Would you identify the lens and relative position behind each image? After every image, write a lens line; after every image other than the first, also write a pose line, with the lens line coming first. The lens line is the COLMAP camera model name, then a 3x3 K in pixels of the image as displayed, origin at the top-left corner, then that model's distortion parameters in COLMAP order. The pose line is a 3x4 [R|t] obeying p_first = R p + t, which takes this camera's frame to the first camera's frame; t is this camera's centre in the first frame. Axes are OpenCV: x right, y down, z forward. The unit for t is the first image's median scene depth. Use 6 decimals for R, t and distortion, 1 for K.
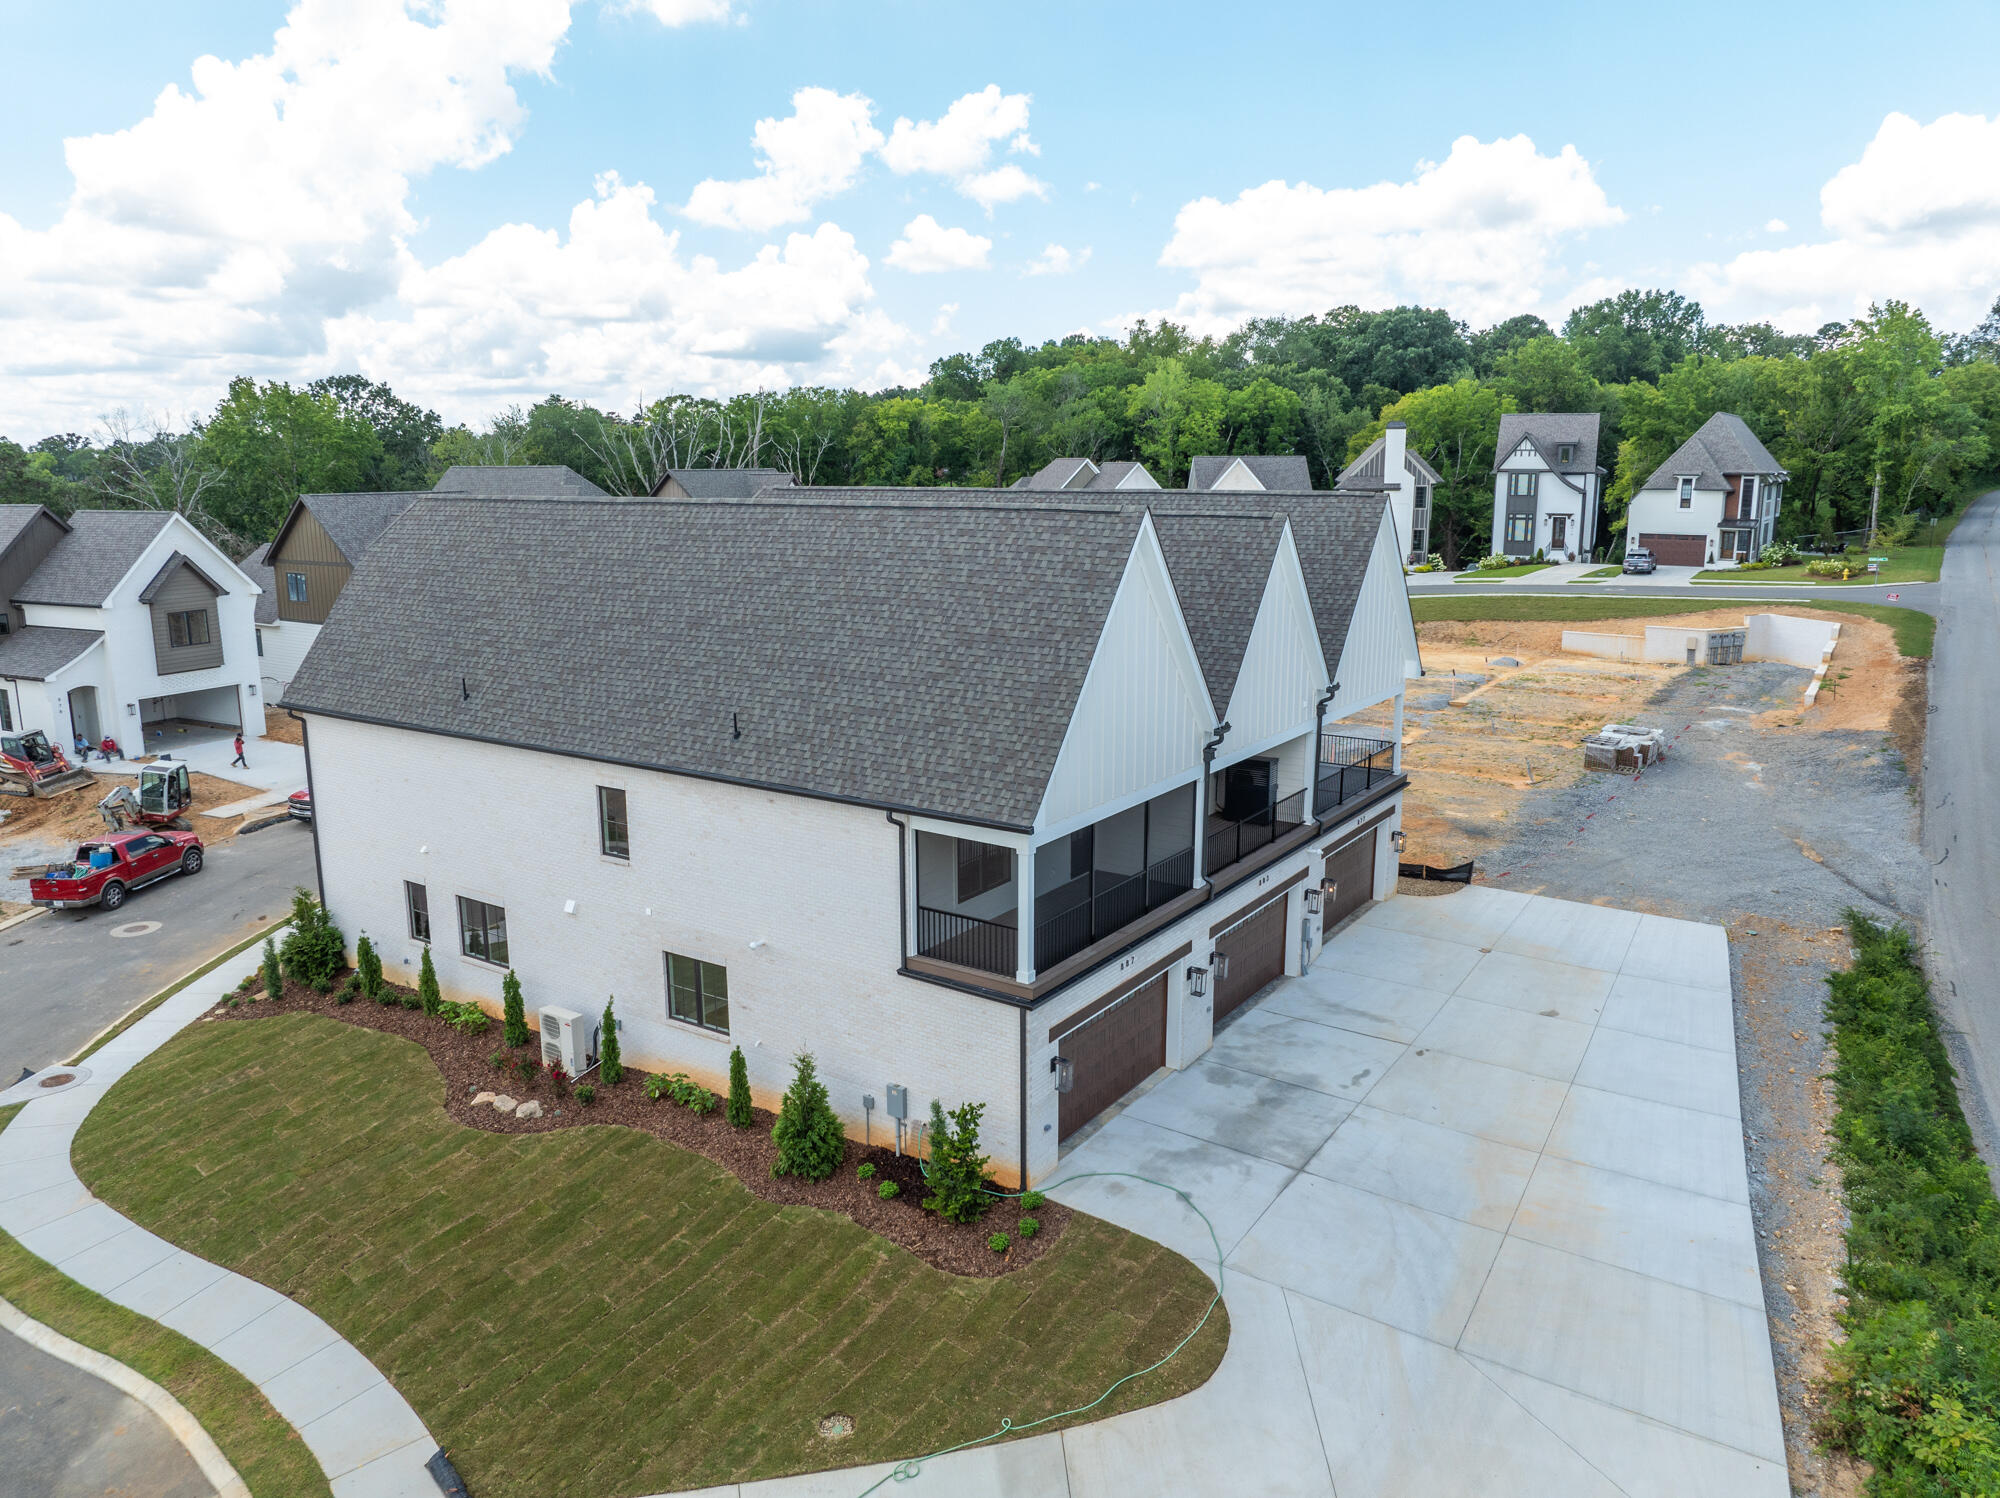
lens RADIAL K [[1384.9, 0, 1000.0], [0, 1384.9, 749.0], [0, 0, 1]] dist [-0.040383, -0.002704]
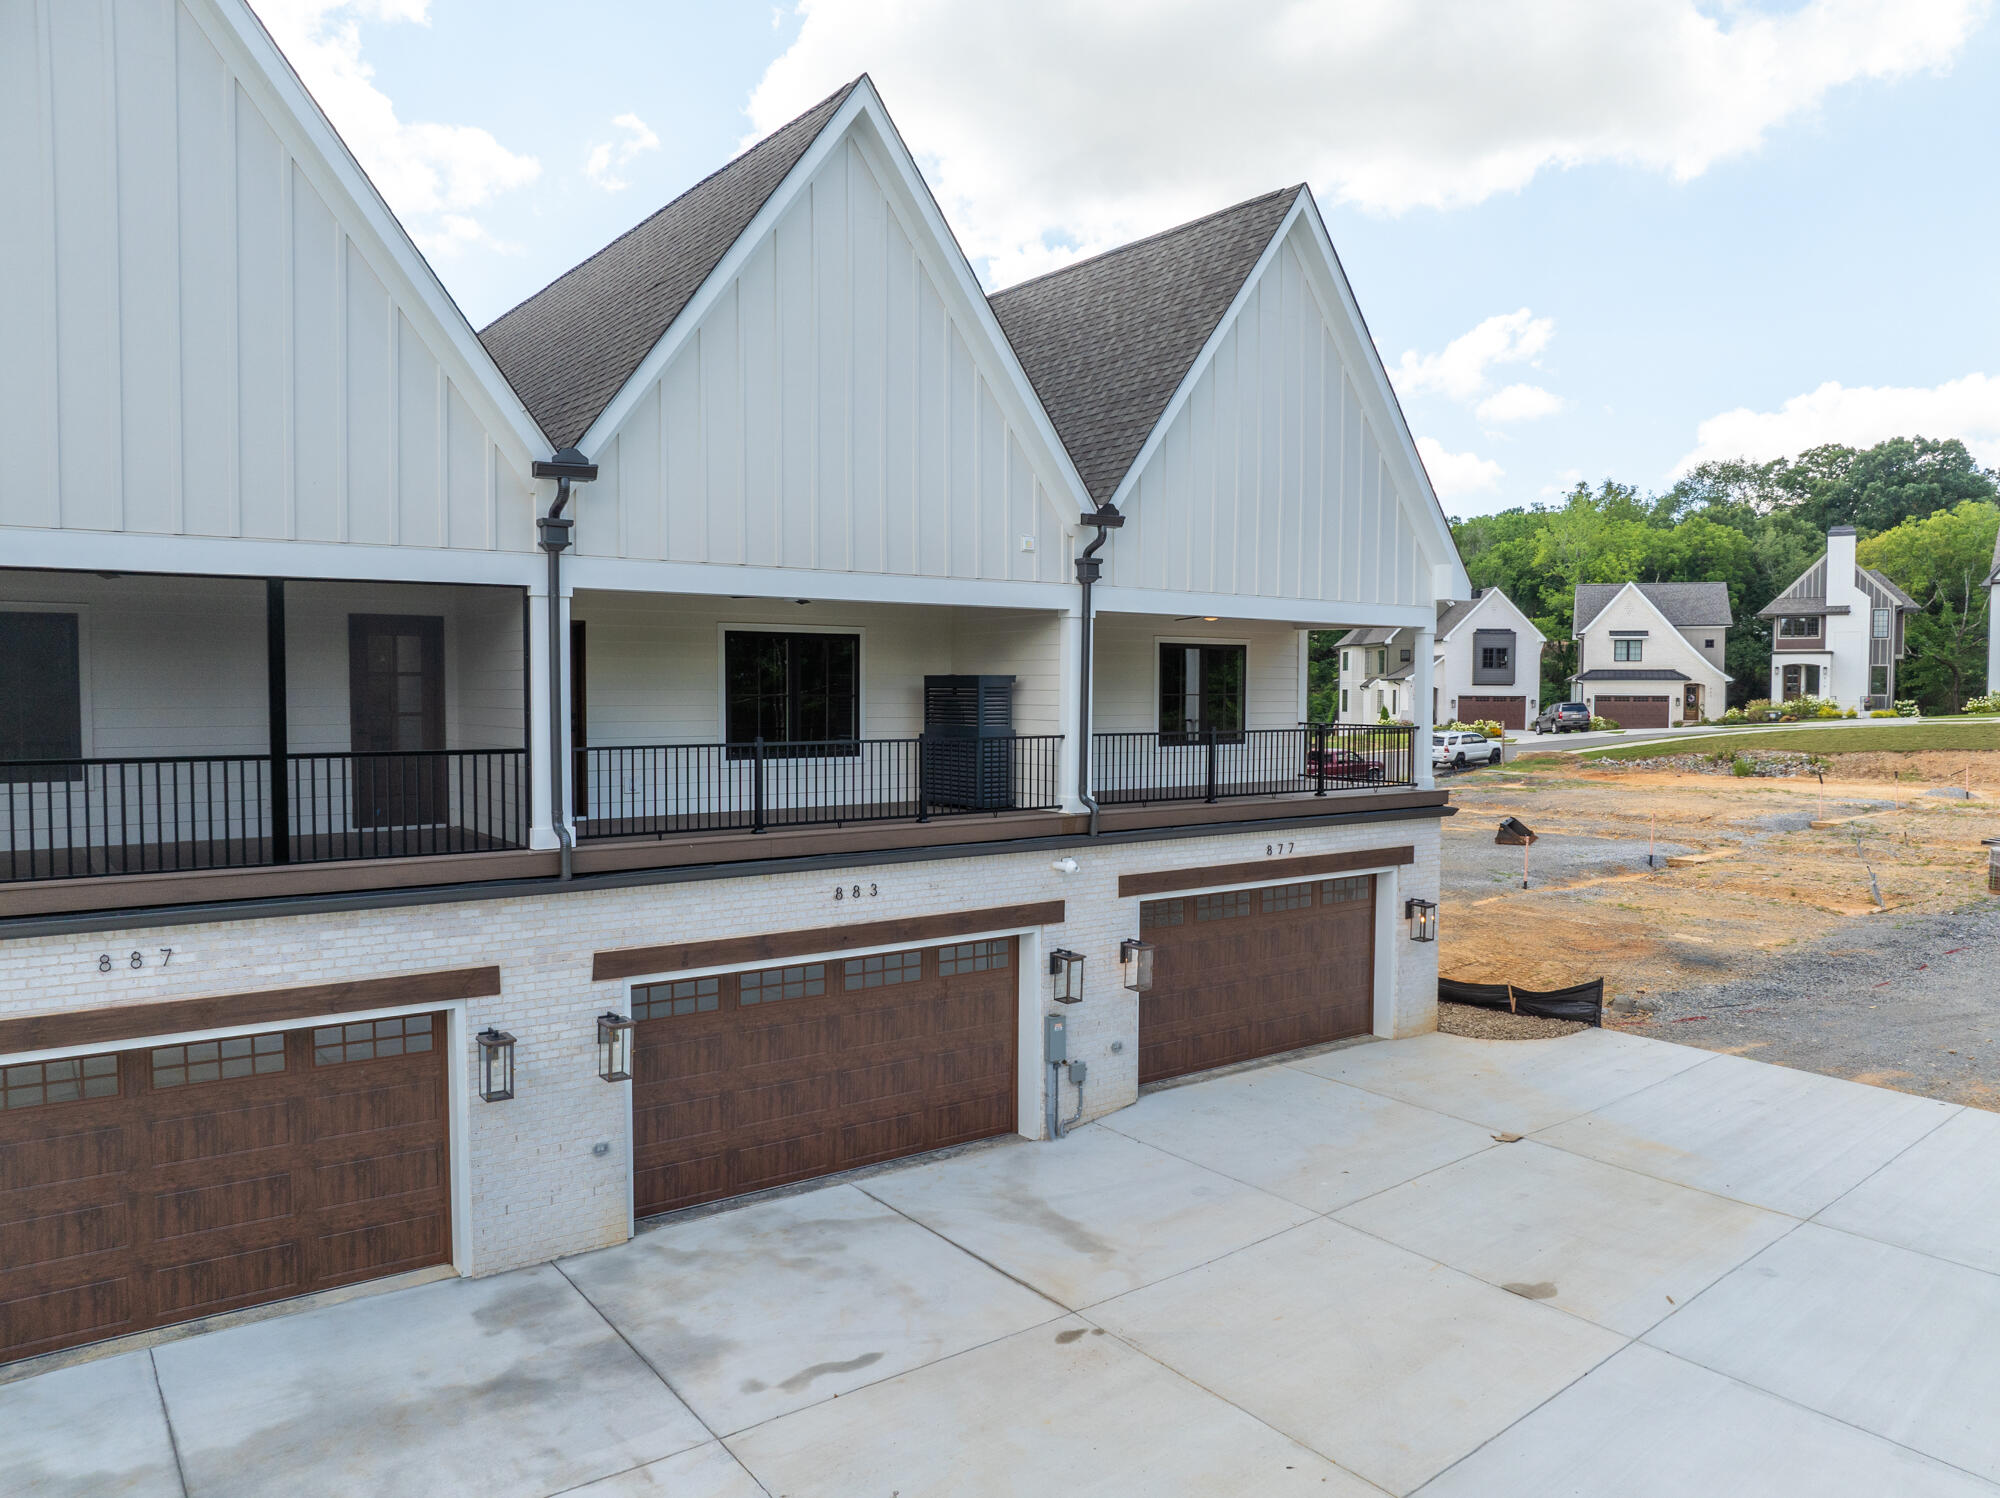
lens RADIAL K [[1407.2, 0, 1000.0], [0, 1407.2, 749.0], [0, 0, 1]] dist [-0.063270, 0.037187]
pose [[0.944605, 0.022499, -0.327436, 0.135125], [-0.072518, 0.987298, -0.141363, 0.038783], [0.320097, 0.157277, 0.934239, 0.202347]]
